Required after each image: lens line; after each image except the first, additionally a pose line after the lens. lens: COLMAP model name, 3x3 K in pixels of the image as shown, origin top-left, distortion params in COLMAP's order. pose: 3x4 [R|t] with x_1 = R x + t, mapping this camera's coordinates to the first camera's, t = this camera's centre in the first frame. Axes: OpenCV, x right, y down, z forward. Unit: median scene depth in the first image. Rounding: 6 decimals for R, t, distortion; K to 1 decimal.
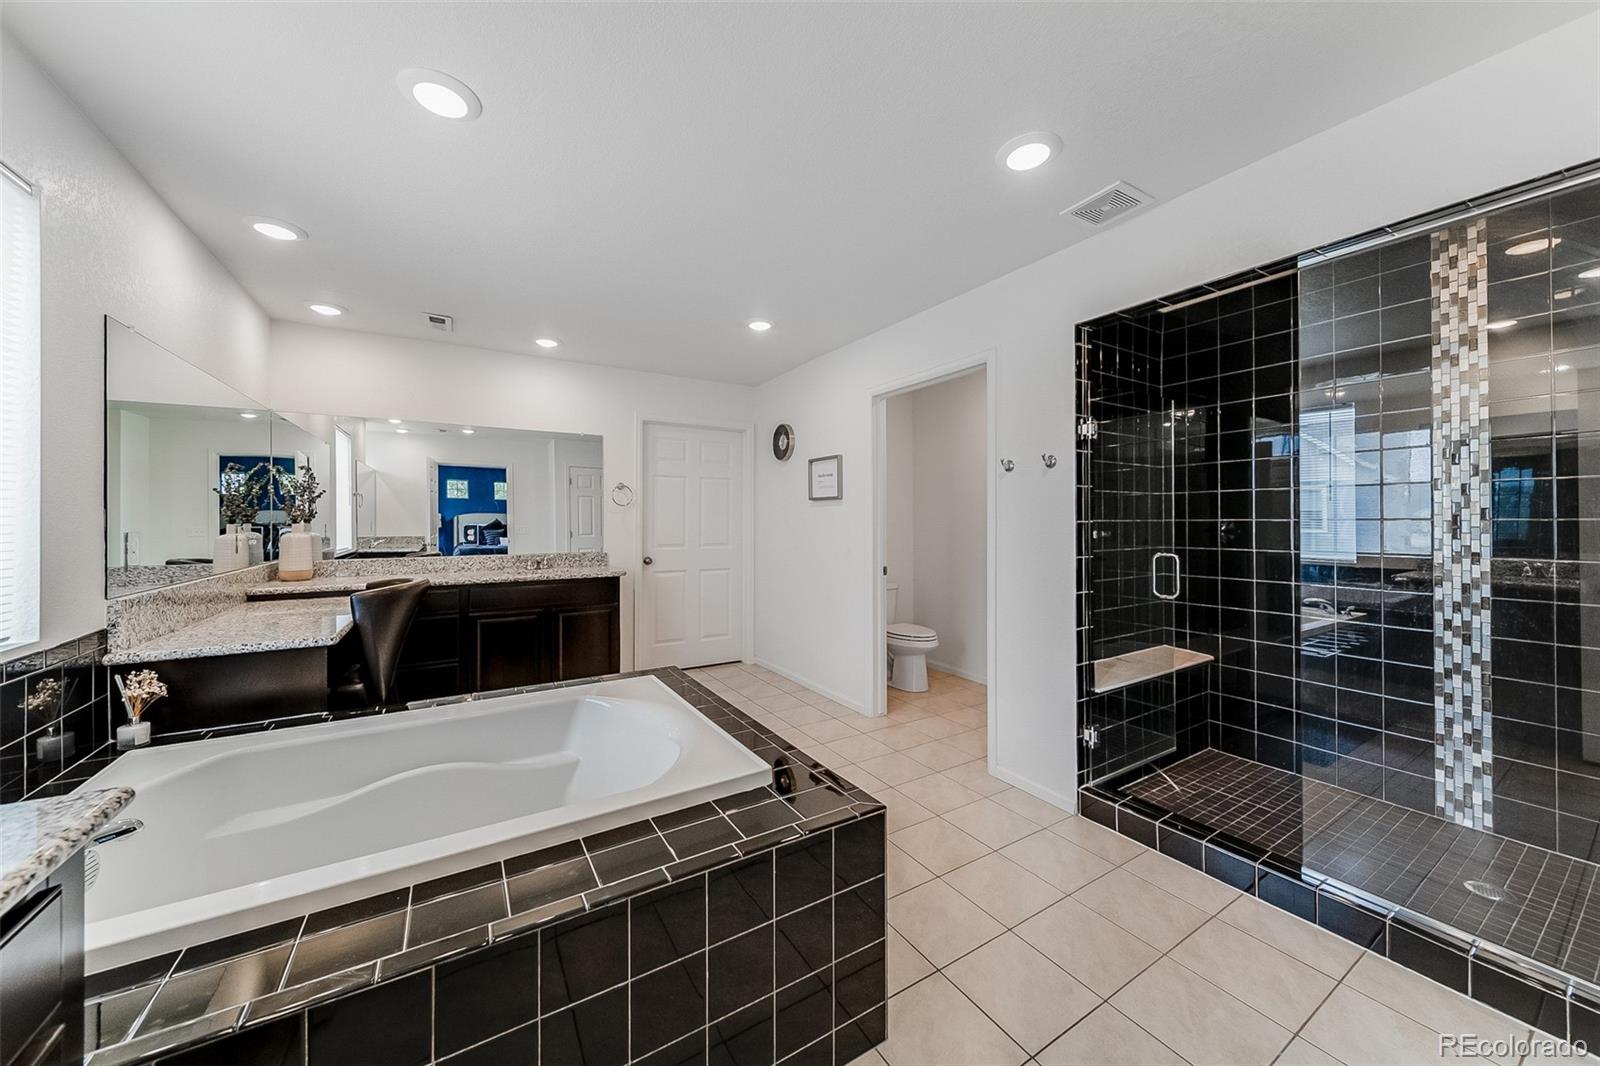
lens RADIAL K [[560.5, 0, 801.8], [0, 560.5, 528.2], [0, 0, 1]] dist [-0.000507, 0.000058]
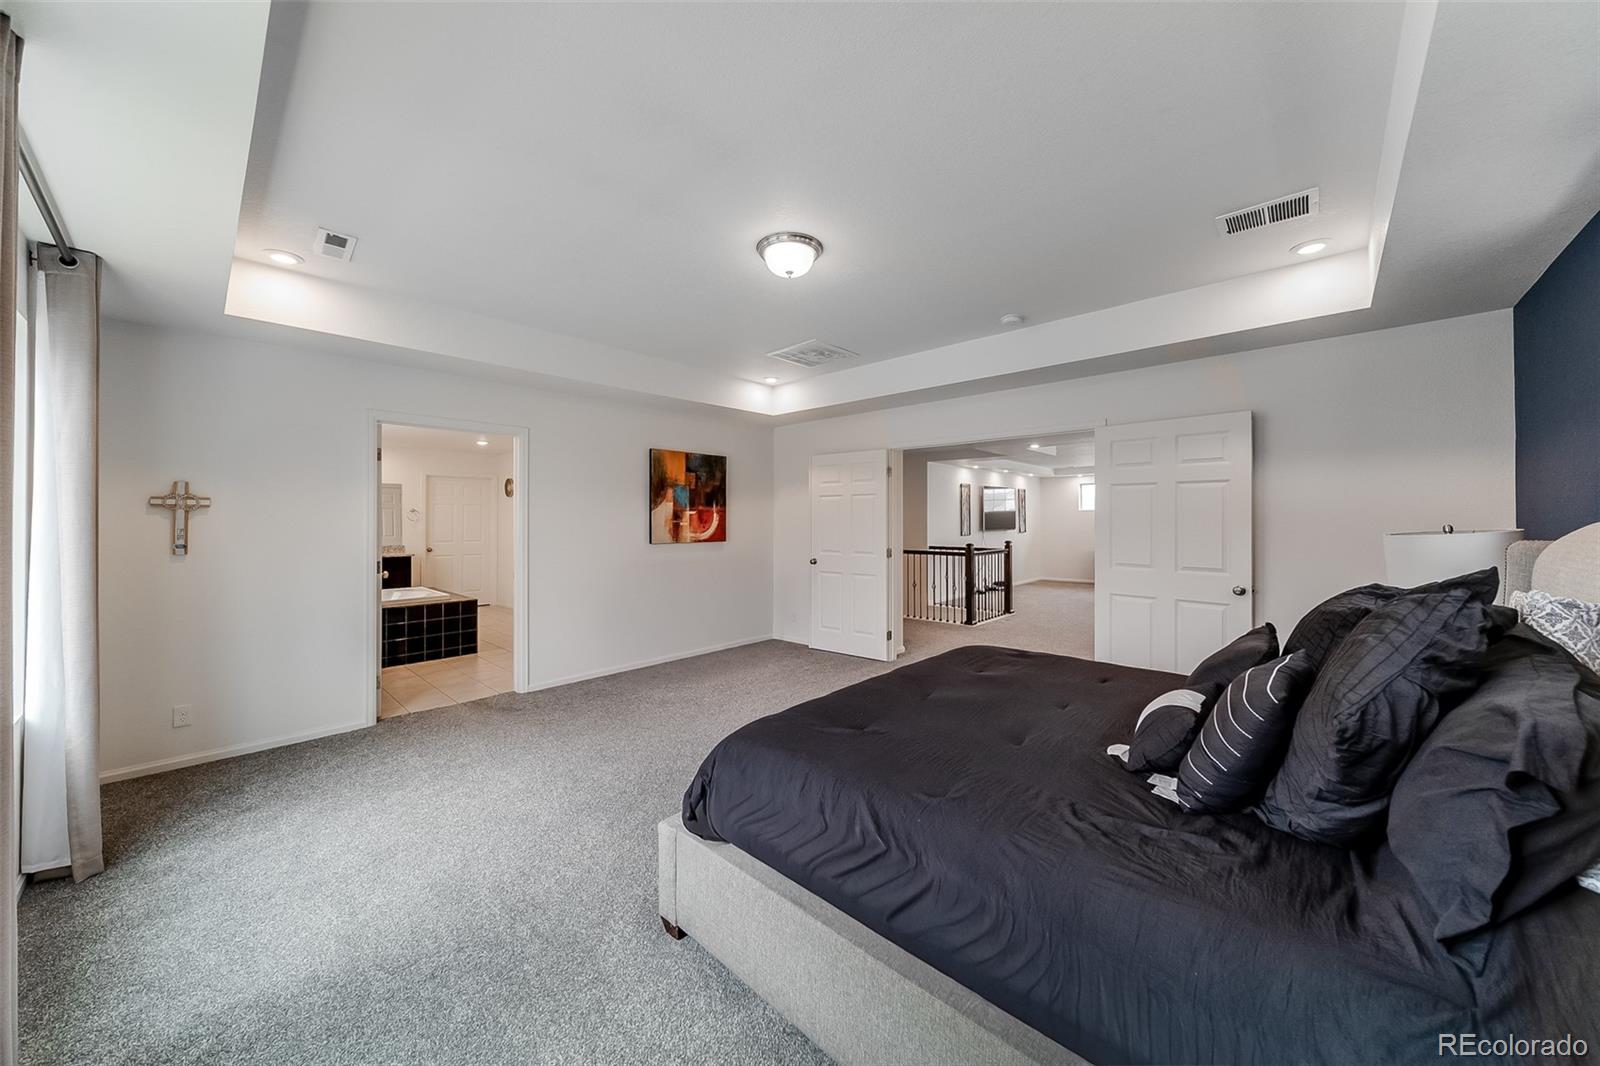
lens RADIAL K [[560.5, 0, 791.4], [0, 560.5, 528.6], [0, 0, 1]] dist [-0.000507, 0.000058]
pose [[0.965770, 0.001103, 0.259396, 0.418184], [-0.002086, 0.999992, 0.003515, -0.022700], [-0.259390, -0.003935, 0.965765, -1.152141]]
